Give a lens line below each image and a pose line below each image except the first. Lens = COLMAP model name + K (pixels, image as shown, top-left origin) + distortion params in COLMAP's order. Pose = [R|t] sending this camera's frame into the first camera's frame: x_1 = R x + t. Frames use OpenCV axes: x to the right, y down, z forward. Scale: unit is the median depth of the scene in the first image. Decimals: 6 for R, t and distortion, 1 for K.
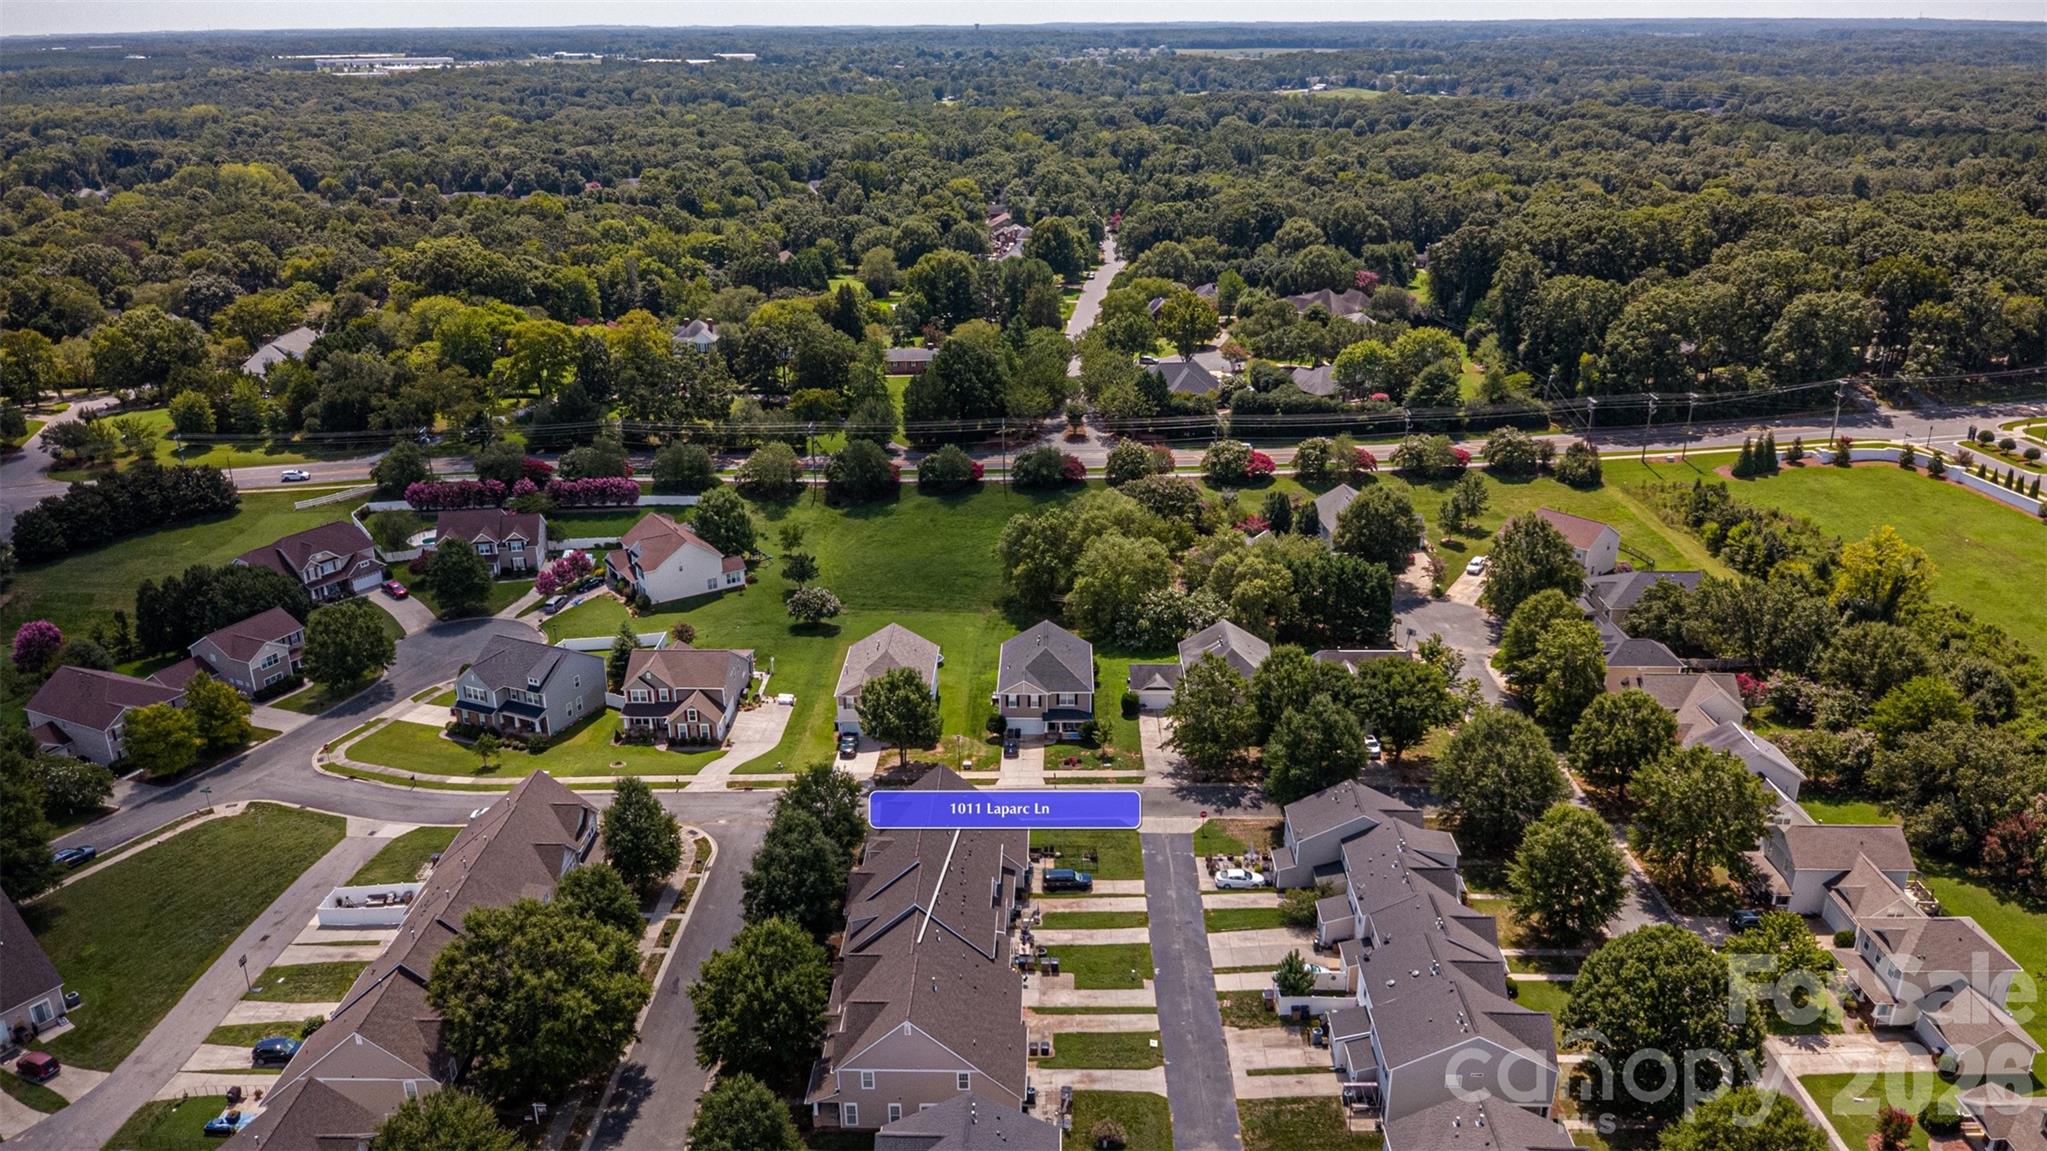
lens RADIAL K [[1452.7, 0, 1023.5], [0, 1452.7, 575.5], [0, 0, 1]] dist [0.002139, 0.001582]
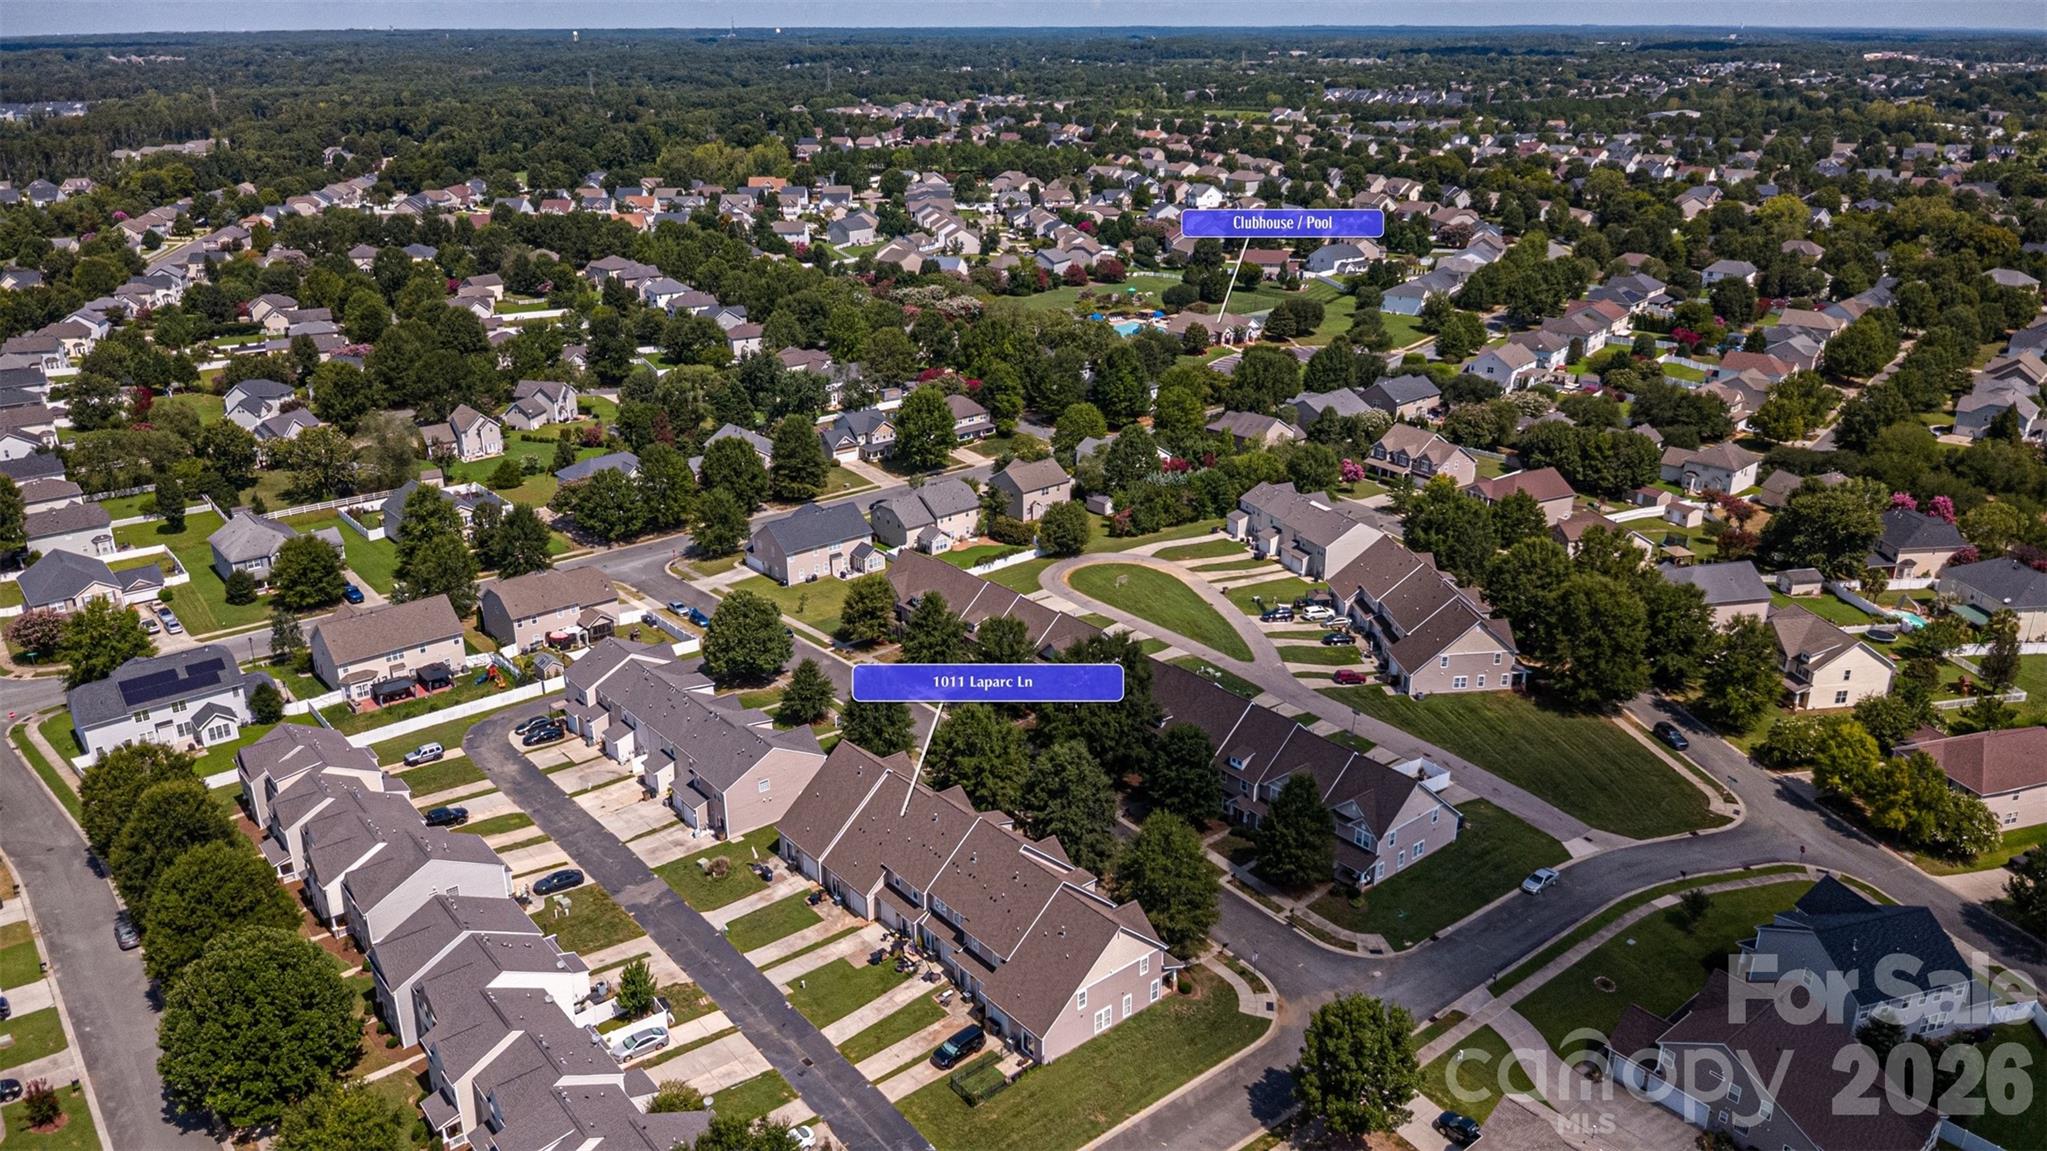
lens RADIAL K [[1452.7, 0, 1023.5], [0, 1452.7, 575.5], [0, 0, 1]] dist [0.002139, 0.001582]
pose [[-0.752463, 0.241355, -0.612819, 0.473734], [-0.227367, 0.778053, 0.585609, -0.528729], [0.618145, 0.579984, -0.530580, 1.365649]]
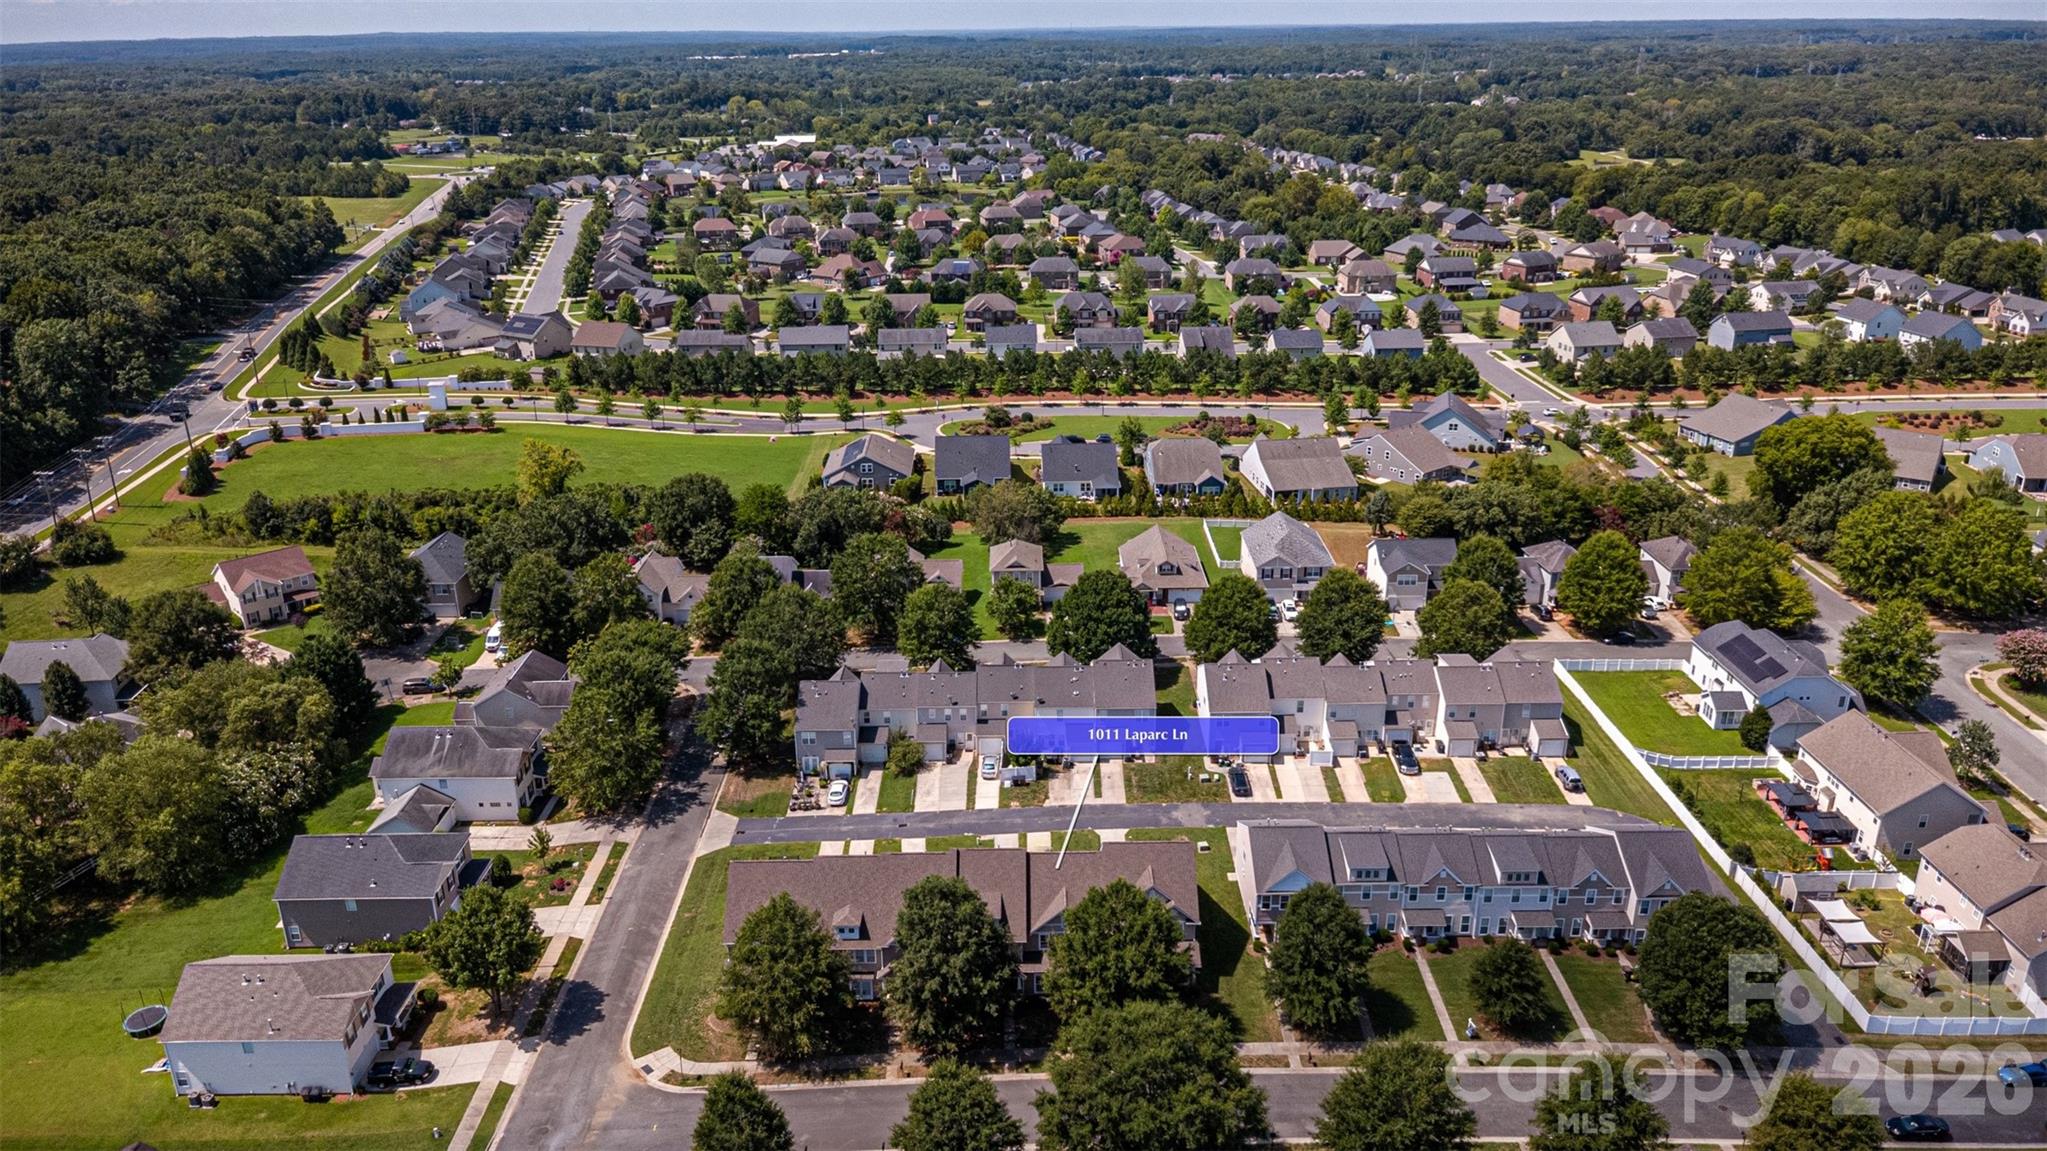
lens RADIAL K [[1452.7, 0, 1023.5], [0, 1452.7, 575.5], [0, 0, 1]] dist [0.002139, 0.001582]
pose [[-0.021877, -0.352970, 0.935379, -0.879191], [0.370560, 0.866100, 0.335494, -0.269644], [-0.928551, 0.353954, 0.111849, 0.710464]]
